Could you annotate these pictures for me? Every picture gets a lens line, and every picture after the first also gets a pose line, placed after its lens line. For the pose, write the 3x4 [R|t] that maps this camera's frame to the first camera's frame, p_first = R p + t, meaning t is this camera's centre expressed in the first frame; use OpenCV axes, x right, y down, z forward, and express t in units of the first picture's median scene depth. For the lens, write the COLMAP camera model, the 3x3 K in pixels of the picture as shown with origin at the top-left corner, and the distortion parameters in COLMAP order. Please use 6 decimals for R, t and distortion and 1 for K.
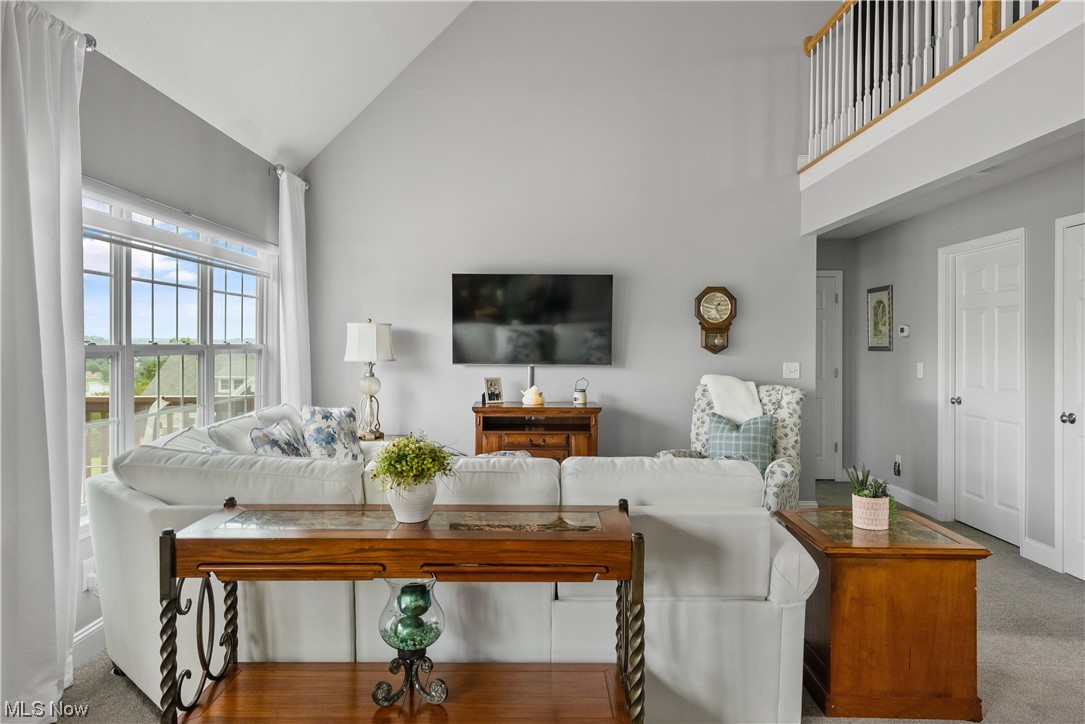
lens RADIAL K [[740.7, 0, 542.8], [0, 740.7, 343.6], [0, 0, 1]] dist [-0.004745, 0.005932]
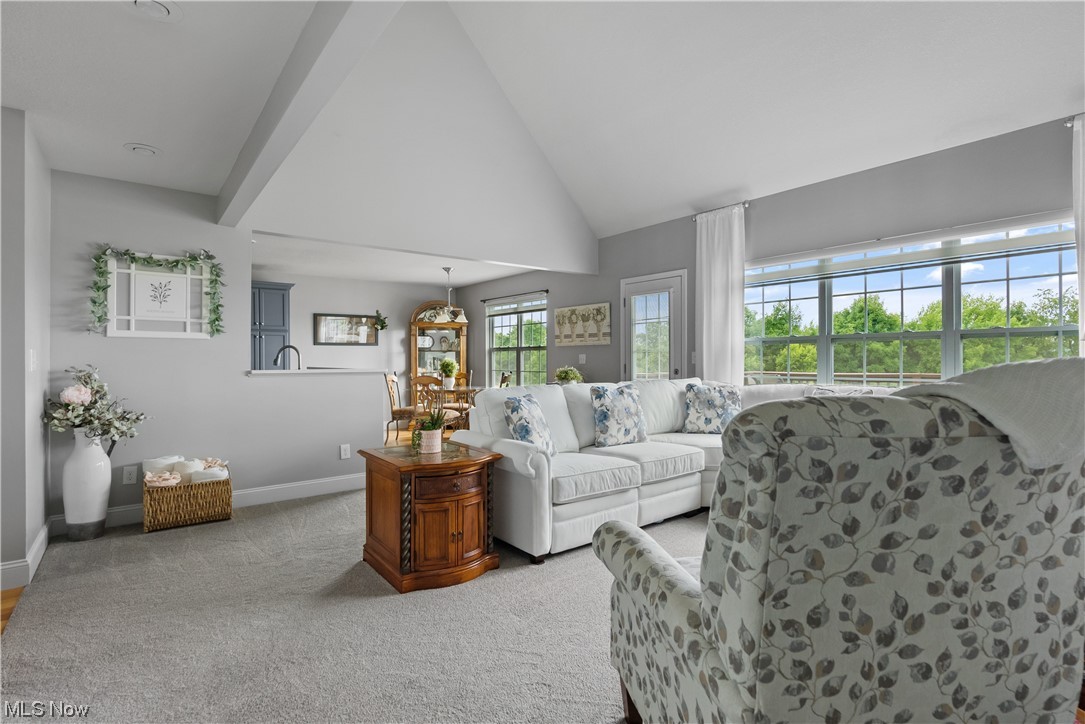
lens RADIAL K [[521.8, 0, 545.1], [0, 521.8, 360.1], [0, 0, 1]] dist [-0.010734, 0.000087]
pose [[-0.780292, -0.003808, -0.625404, 0.515994], [0.001138, 0.999971, -0.007507, 0.050403], [0.625415, -0.006569, -0.780265, 1.109453]]
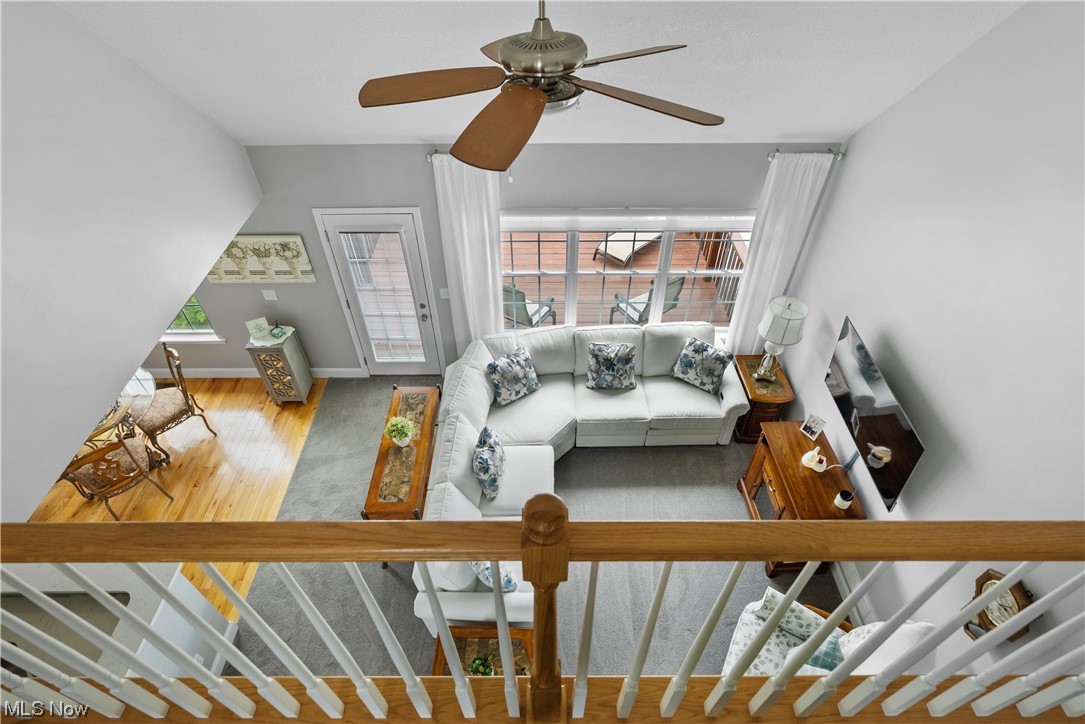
lens RADIAL K [[570.0, 0, 544.8], [0, 570.0, 361.7], [0, 0, 1]] dist [-0.001491, 0.000110]
pose [[0.008042, 0.690557, -0.723233, 0.503839], [0.006759, 0.723203, 0.690603, -0.628690], [0.999945, -0.010442, 0.001149, 0.663121]]
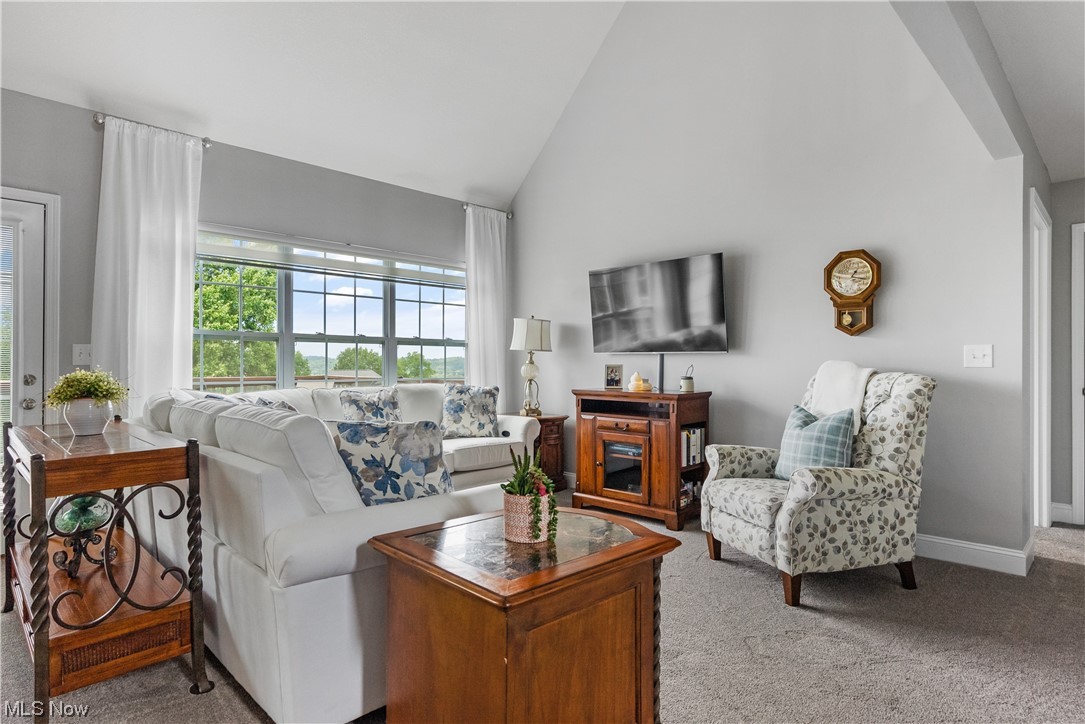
lens RADIAL K [[589.1, 0, 546.0], [0, 589.1, 359.9], [0, 0, 1]] dist [-0.002414, 0.001325]
pose [[0.713783, -0.006748, -0.700335, 0.492801], [0.001646, 0.999967, -0.007958, 0.049652], [0.700365, 0.004527, 0.713770, 0.359815]]
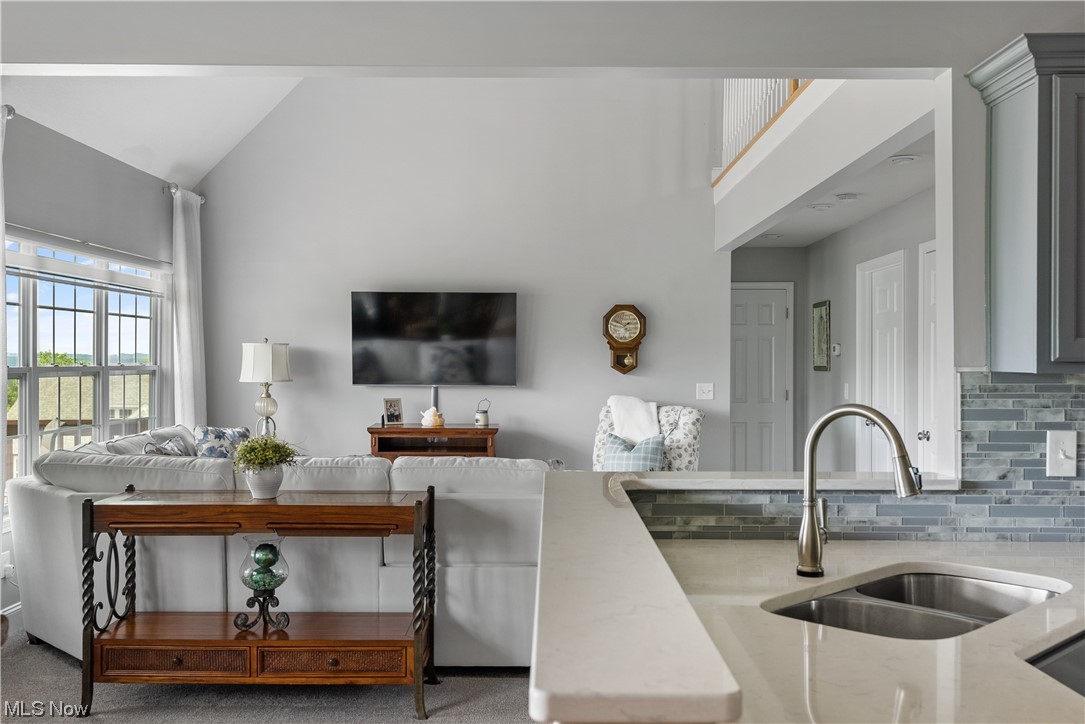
lens RADIAL K [[1028.6, 0, 539.5], [0, 1028.6, 358.8], [0, 0, 1]] dist [0.018019, 0.000000]
pose [[0.999968, -0.000817, -0.007904, 0.149210], [0.000816, 1.000000, -0.000101, -0.006859], [0.007904, 0.000094, 0.999969, -0.386622]]
